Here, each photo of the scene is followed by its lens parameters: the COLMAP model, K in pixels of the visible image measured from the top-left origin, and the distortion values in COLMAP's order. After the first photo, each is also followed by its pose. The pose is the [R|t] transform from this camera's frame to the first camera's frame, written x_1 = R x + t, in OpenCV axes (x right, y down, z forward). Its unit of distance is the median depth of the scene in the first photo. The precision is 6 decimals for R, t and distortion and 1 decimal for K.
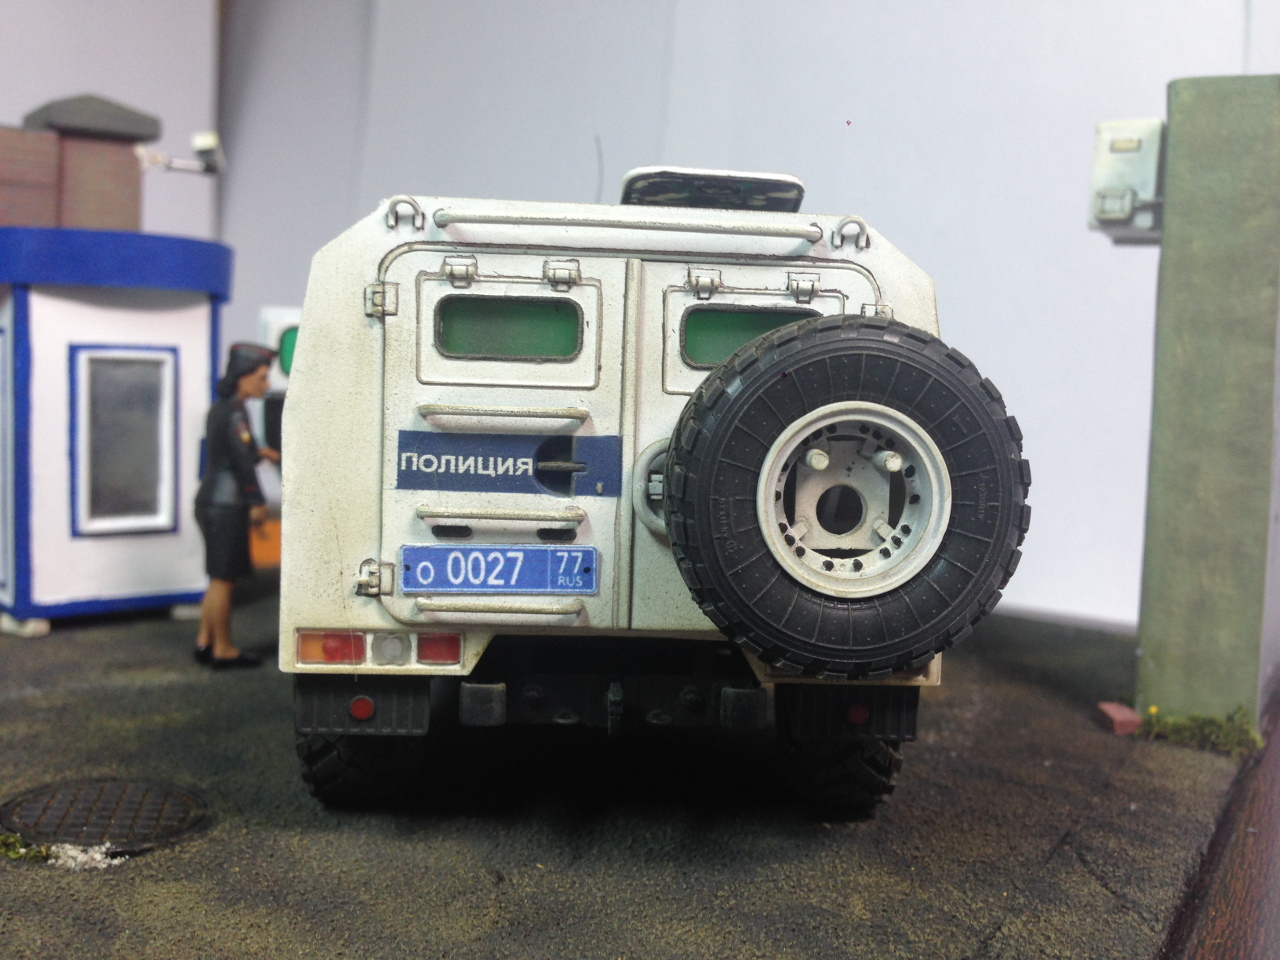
lens RADIAL K [[1242.4, 0, 640.0], [0, 1242.4, 480.0], [0, 0, 1]] dist [0.019419, -0.013099]
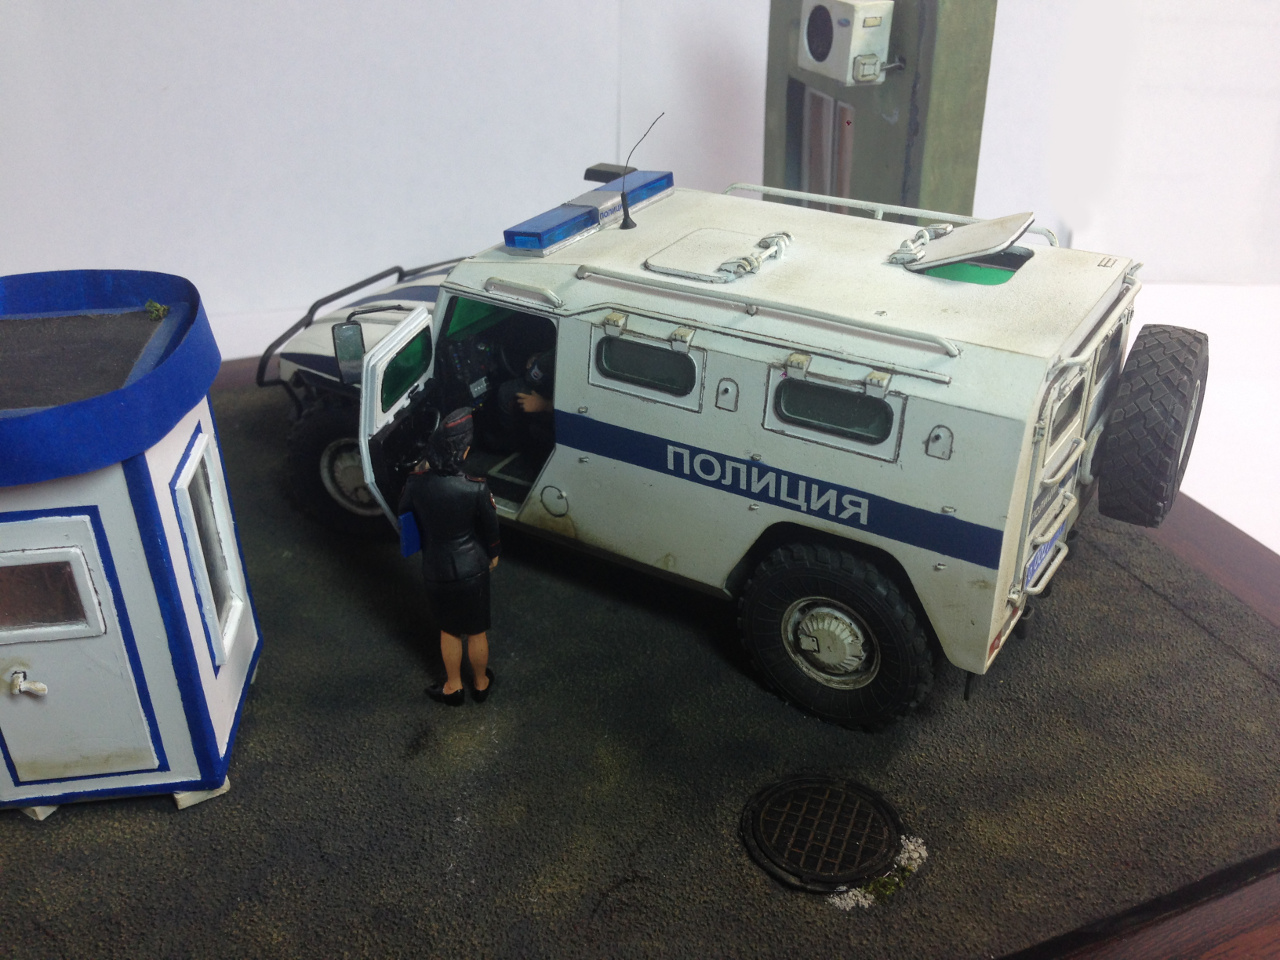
lens RADIAL K [[1209.2, 0, 640.0], [0, 1209.2, 480.0], [0, 0, 1]] dist [0.068170, 0.008090]
pose [[0.580278, -0.444553, 0.682386, -1.427892], [0.100054, 0.870447, 0.481987, -0.802709], [-0.808249, -0.211411, 0.549580, 0.583859]]
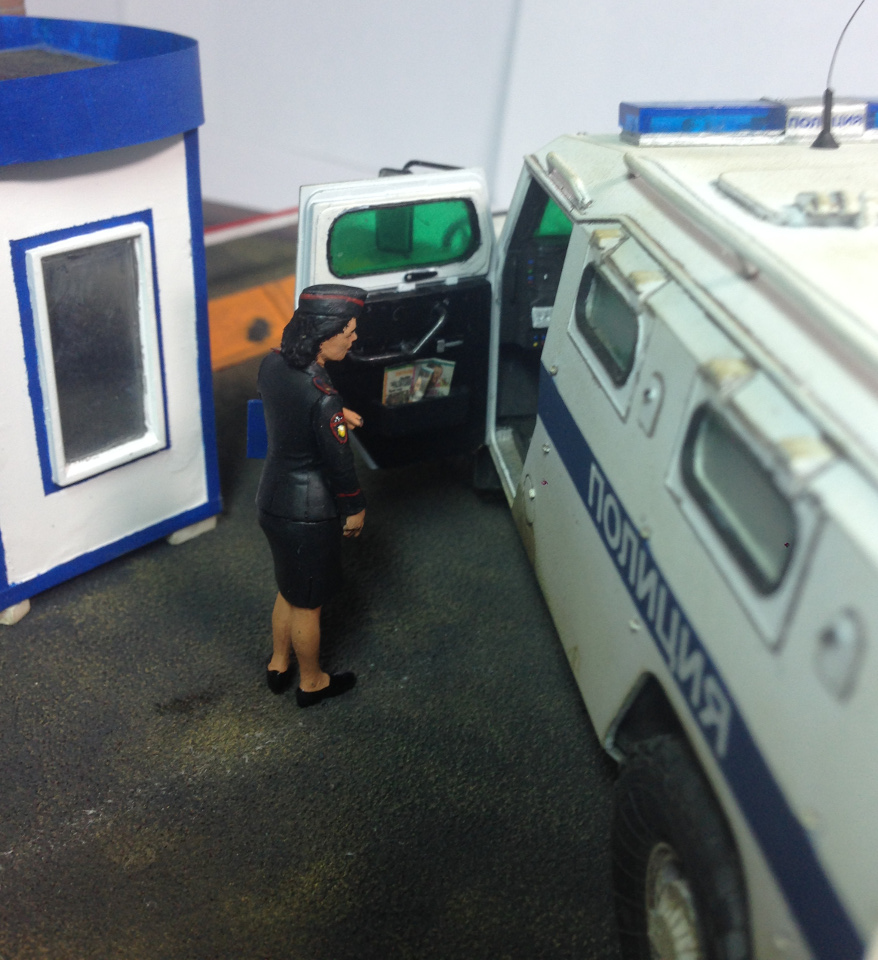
lens RADIAL K [[1186.6, 0, 428.8], [0, 1186.6, 352.8], [0, 0, 1]] dist [0.099242, 0.007920]
pose [[0.997020, -0.048971, 0.059609, -0.482329], [0.027181, 0.946128, 0.322649, -0.450962], [-0.072198, -0.320067, 0.944640, 0.614159]]
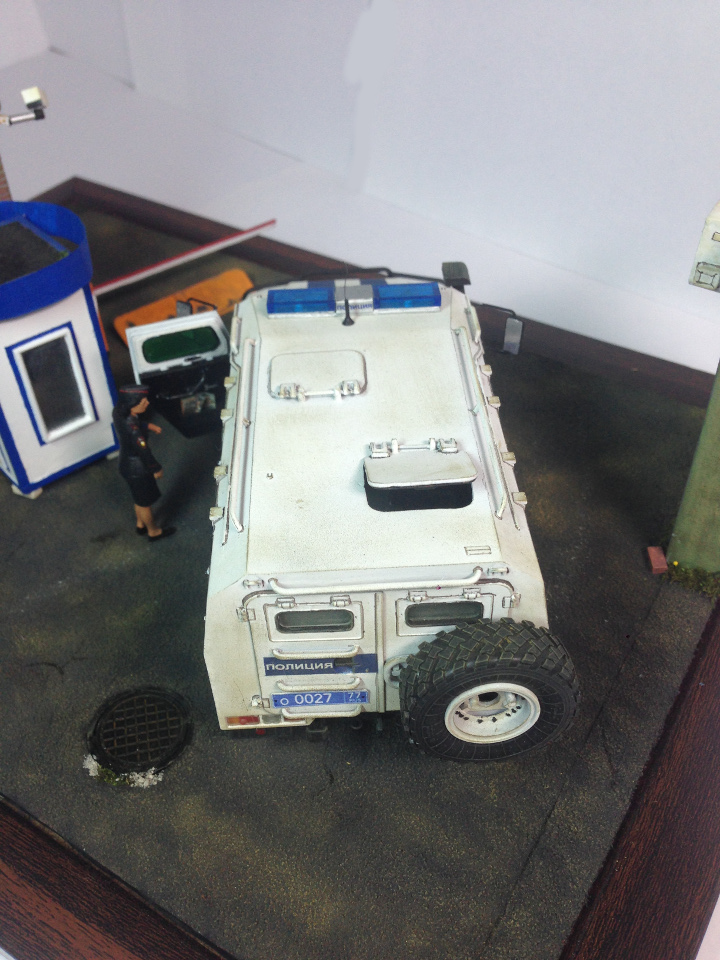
lens RADIAL K [[906.9, 0, 360.0], [0, 906.9, 480.0], [0, 0, 1]] dist [0.068170, 0.008090]
pose [[0.998083, -0.039921, -0.047299, 0.037246], [0.060461, 0.792319, 0.607103, -1.118548], [0.013240, -0.608799, 0.793214, 0.031677]]
